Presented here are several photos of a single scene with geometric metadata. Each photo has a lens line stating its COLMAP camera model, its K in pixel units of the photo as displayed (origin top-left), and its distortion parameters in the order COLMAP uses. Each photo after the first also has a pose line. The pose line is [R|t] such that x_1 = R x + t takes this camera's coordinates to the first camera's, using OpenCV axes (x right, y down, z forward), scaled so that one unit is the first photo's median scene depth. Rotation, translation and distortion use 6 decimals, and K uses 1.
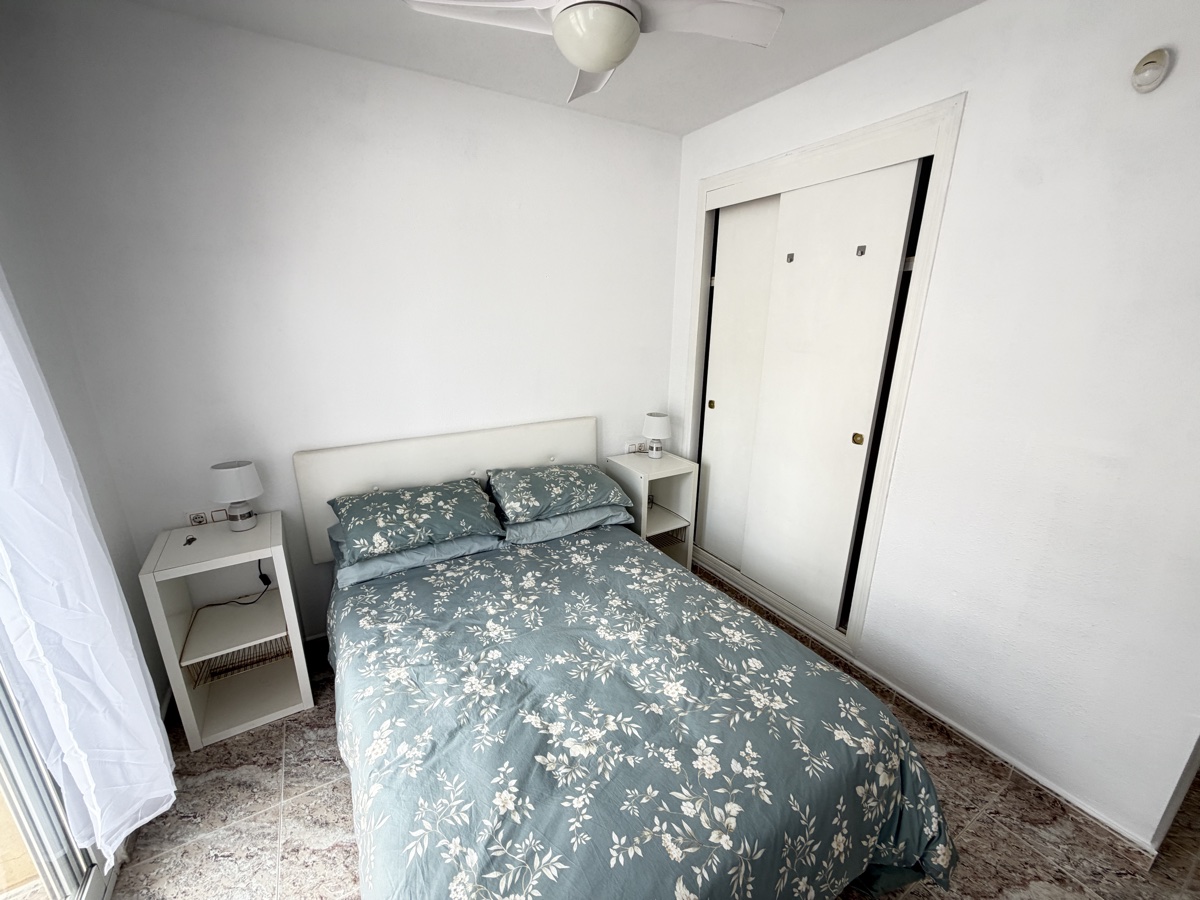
lens RADIAL K [[477.7, 0, 599.3], [0, 477.7, 450.5], [0, 0, 1]] dist [0.001330, -0.000524]
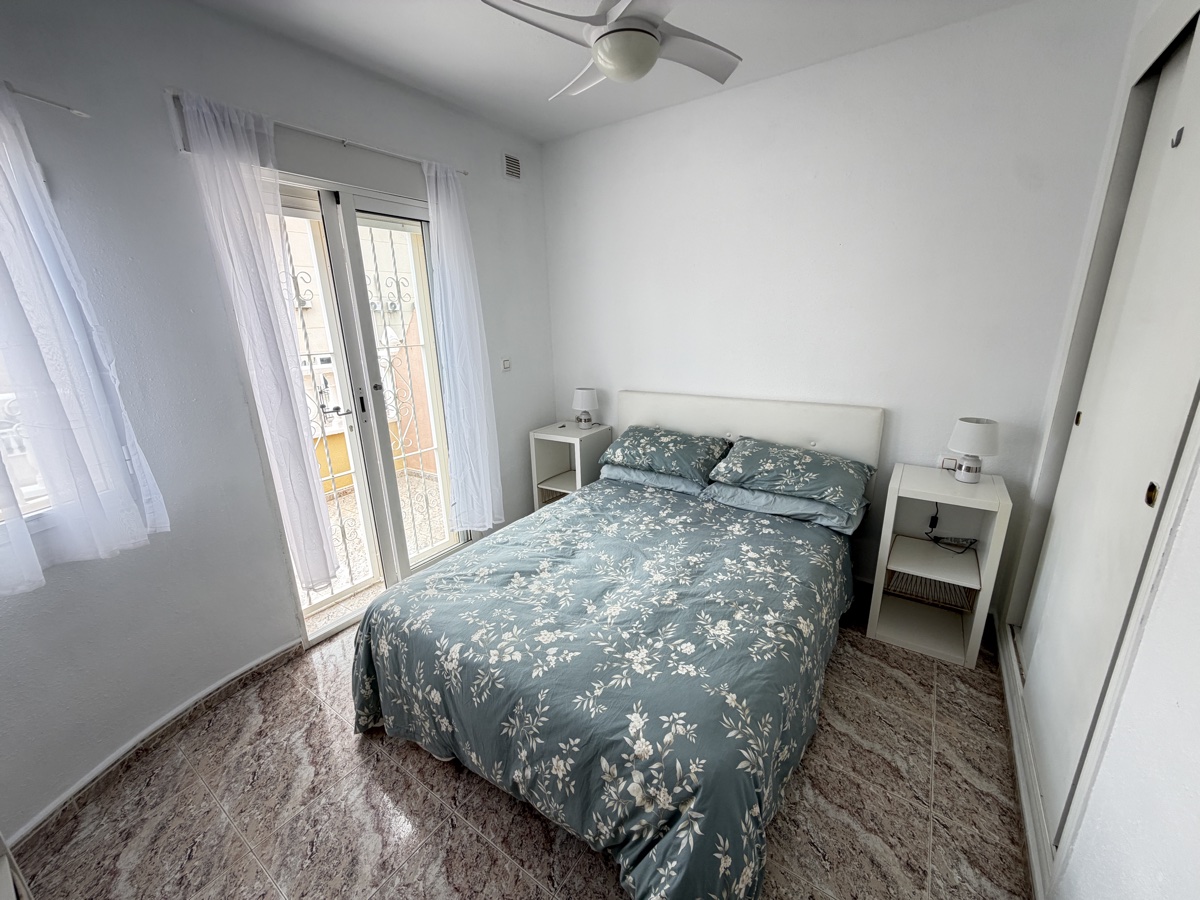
lens RADIAL K [[477.7, 0, 598.6], [0, 477.7, 453.8], [0, 0, 1]] dist [0.001330, -0.000524]
pose [[0.410777, 0.230833, -0.882031, 0.768702], [-0.225886, 0.963025, 0.146831, -0.007809], [0.883311, 0.138923, 0.447731, 0.302396]]
